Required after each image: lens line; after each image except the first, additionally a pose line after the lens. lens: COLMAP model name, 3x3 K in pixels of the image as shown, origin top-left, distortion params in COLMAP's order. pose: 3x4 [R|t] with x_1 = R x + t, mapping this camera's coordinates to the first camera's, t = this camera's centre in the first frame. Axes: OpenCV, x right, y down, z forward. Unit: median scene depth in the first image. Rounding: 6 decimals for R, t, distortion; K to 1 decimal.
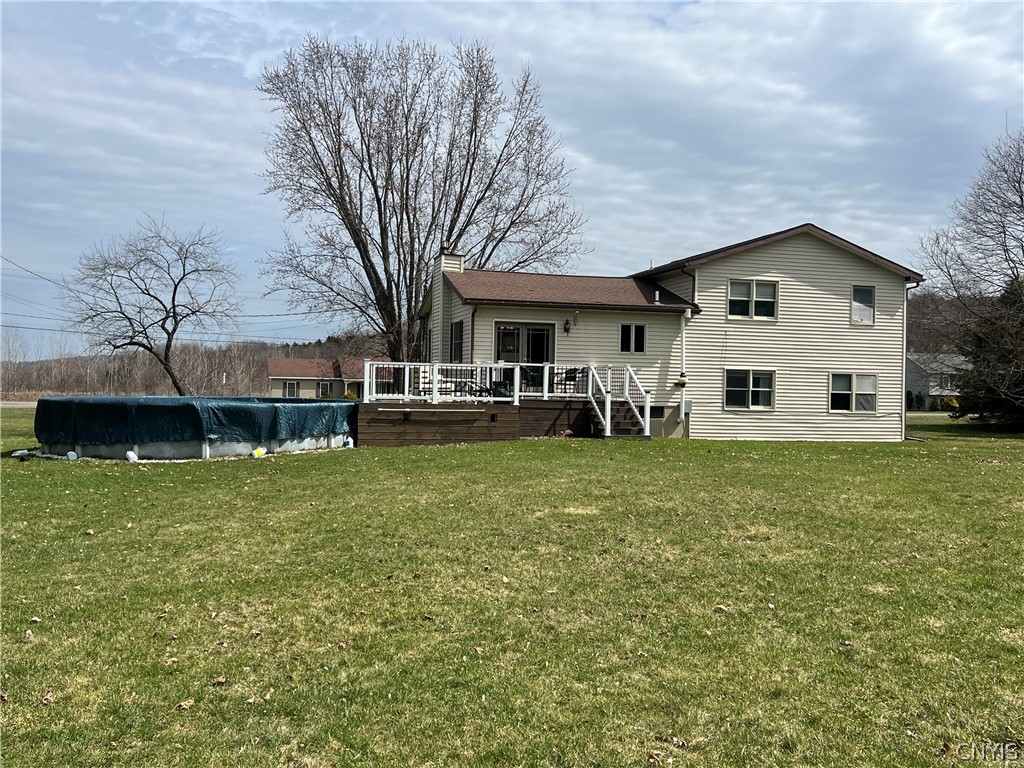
lens RADIAL K [[991.8, 0, 509.1], [0, 991.8, 377.4], [0, 0, 1]] dist [0.088839, 0.000000]
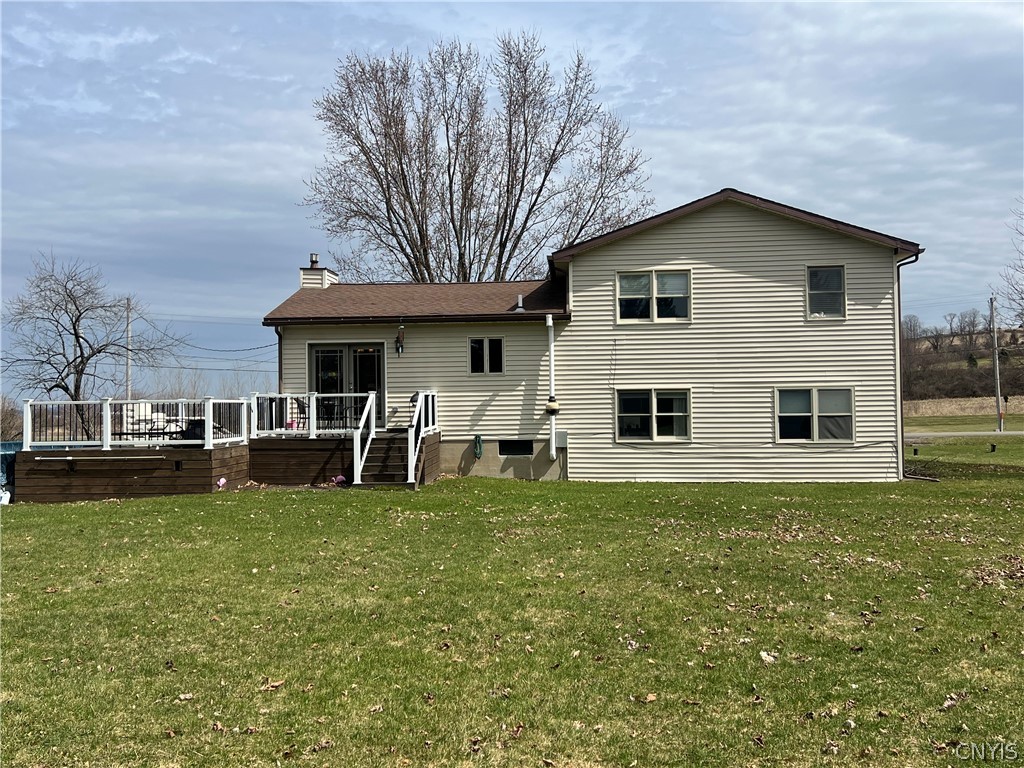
lens RADIAL K [[991.8, 0, 513.6], [0, 991.8, 390.0], [0, 0, 1]] dist [0.088839, 0.000000]
pose [[0.932384, -0.036588, -0.359614, 0.416551], [0.034428, 0.999330, -0.012411, -0.001154], [0.359827, -0.000809, 0.933019, 0.256702]]
